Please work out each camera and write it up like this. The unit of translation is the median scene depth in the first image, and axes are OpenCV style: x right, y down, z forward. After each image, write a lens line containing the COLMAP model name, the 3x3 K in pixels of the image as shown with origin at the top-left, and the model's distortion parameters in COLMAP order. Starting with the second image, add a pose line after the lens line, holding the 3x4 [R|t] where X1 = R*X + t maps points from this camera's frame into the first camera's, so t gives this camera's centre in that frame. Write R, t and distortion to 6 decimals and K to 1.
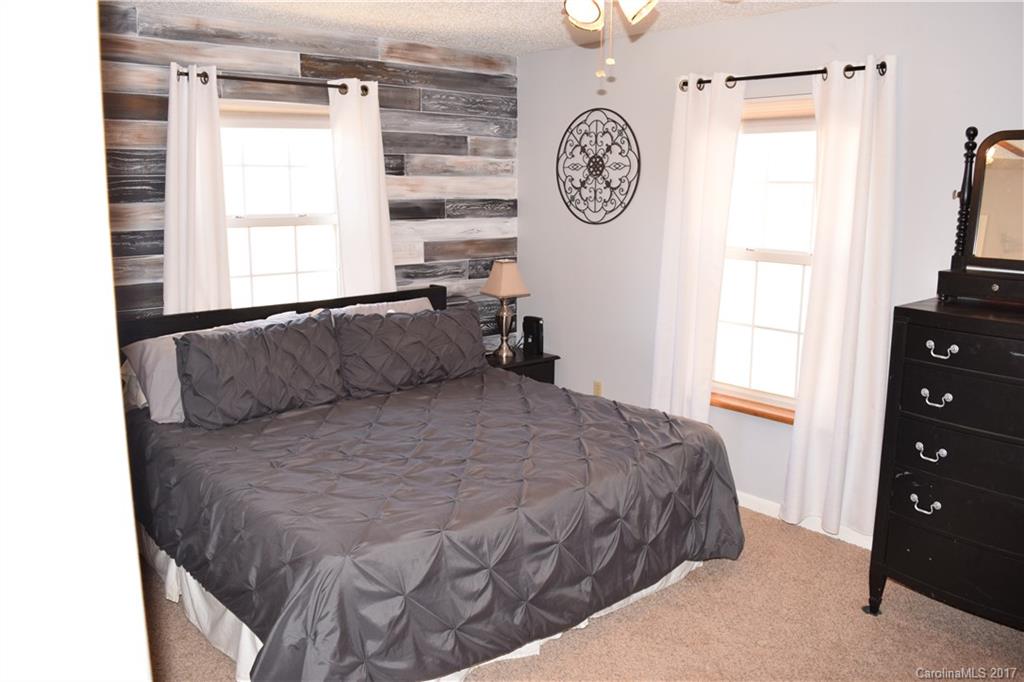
lens RADIAL K [[808.8, 0, 512.0], [0, 808.8, 341.0], [0, 0, 1]] dist [-0.090083, -0.005266]
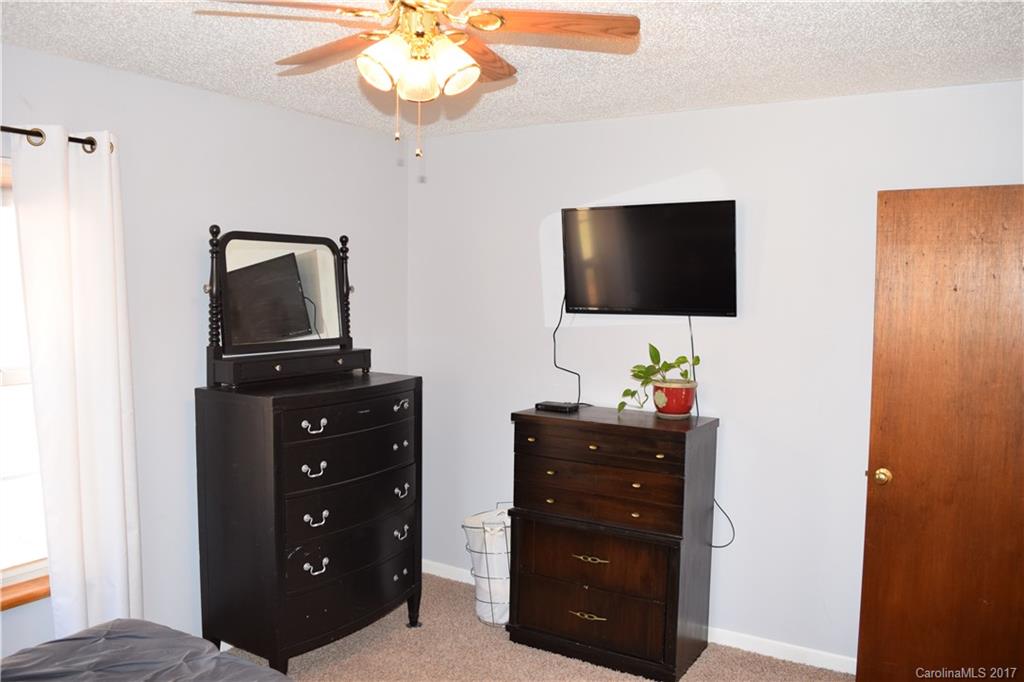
lens RADIAL K [[808.8, 0, 512.0], [0, 808.8, 341.0], [0, 0, 1]] dist [-0.090083, -0.005266]
pose [[-0.329752, -0.069062, 0.941538, -0.568382], [0.158977, 0.979016, 0.127489, -0.189922], [-0.930586, 0.191723, -0.311853, 0.969099]]
